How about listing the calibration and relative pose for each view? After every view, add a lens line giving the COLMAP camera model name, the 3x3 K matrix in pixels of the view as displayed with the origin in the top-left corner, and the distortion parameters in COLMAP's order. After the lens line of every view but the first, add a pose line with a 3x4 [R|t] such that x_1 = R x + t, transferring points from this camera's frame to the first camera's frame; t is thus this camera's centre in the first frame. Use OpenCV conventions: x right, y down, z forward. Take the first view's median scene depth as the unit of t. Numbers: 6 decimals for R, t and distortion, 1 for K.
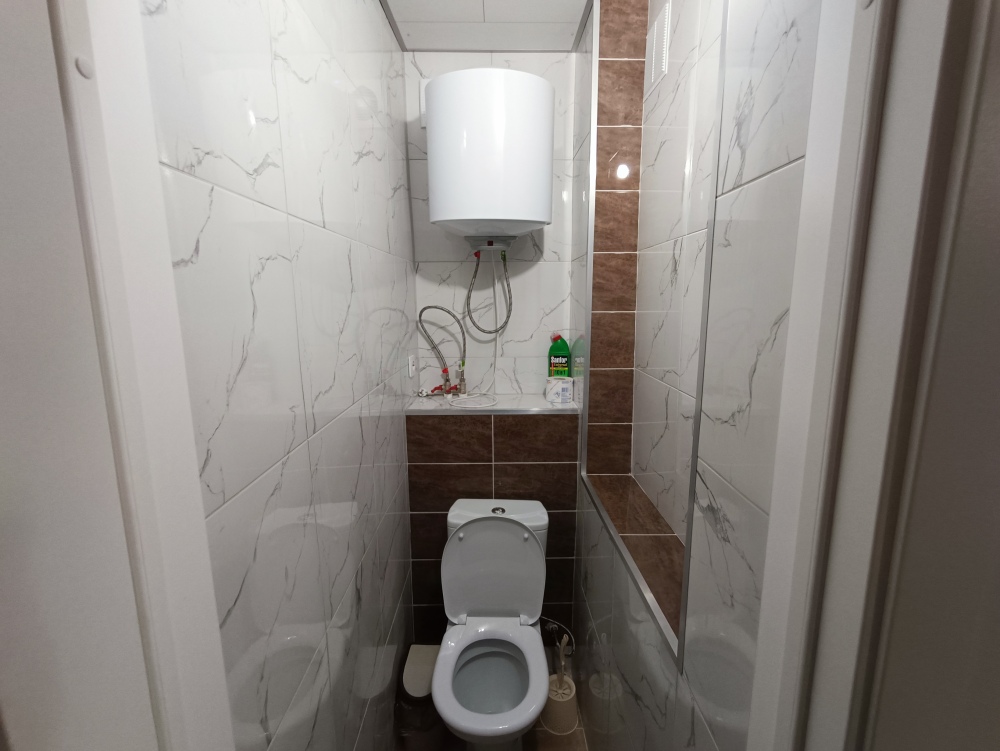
lens RADIAL K [[449.9, 0, 496.0], [0, 449.9, 349.8], [0, 0, 1]] dist [-0.007687, 0.002321]
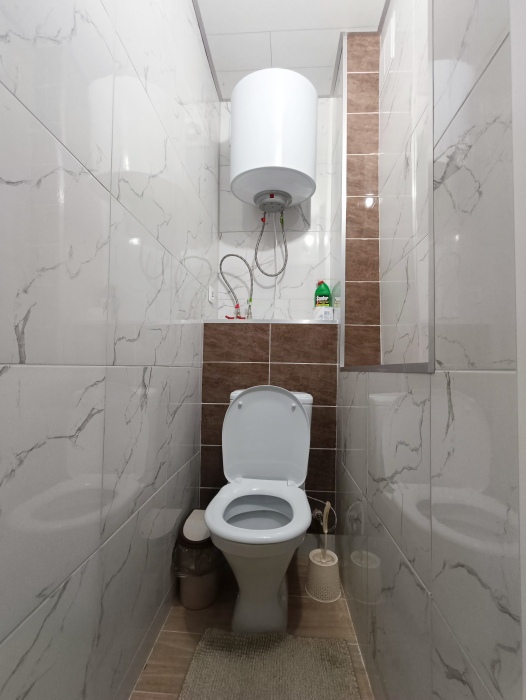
lens RADIAL K [[314.9, 0, 264.1], [0, 314.9, 353.3], [0, 0, 1]] dist [-0.007687, 0.002321]
pose [[0.997988, 0.024353, -0.058543, 0.029823], [-0.035950, 0.977879, -0.206058, 0.417777], [0.052229, 0.207748, 0.976787, 0.131104]]
